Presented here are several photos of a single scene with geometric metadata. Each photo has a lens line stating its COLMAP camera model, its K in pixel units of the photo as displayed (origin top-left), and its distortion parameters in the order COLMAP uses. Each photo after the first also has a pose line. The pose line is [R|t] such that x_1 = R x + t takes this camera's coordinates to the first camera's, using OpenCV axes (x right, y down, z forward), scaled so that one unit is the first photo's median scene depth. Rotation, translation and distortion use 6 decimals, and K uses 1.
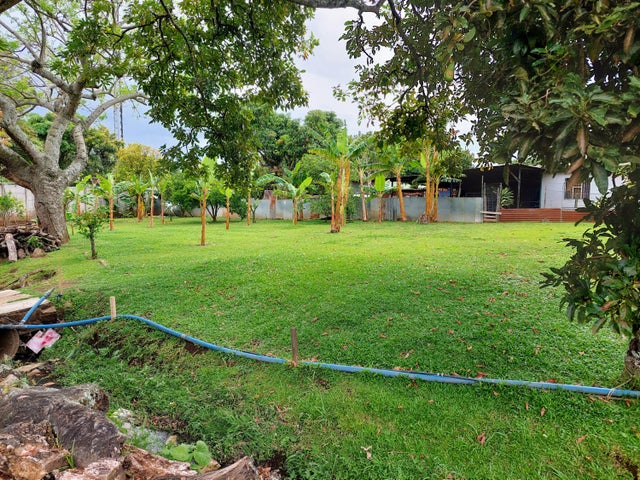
lens RADIAL K [[467.6, 0, 322.0], [0, 467.6, 234.5], [0, 0, 1]] dist [0.044837, -0.030846]
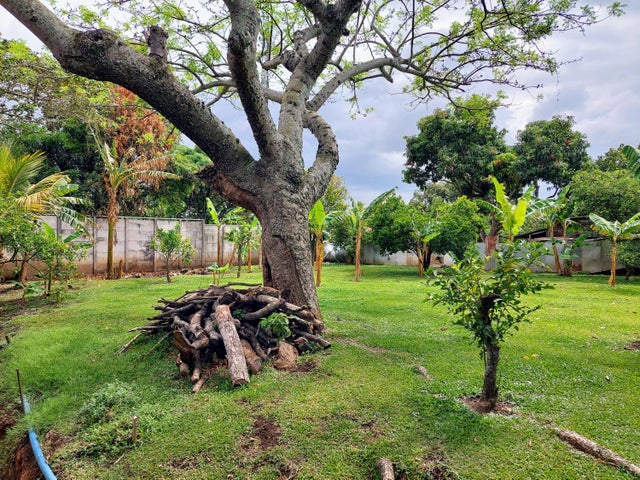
lens RADIAL K [[467.6, 0, 315.7], [0, 467.6, 241.9], [0, 0, 1]] dist [0.044837, -0.030846]
pose [[0.973563, 0.013213, -0.228036, -0.465611], [-0.031666, 0.996493, -0.077453, -0.027651], [0.226212, 0.082626, 0.970567, 0.579270]]
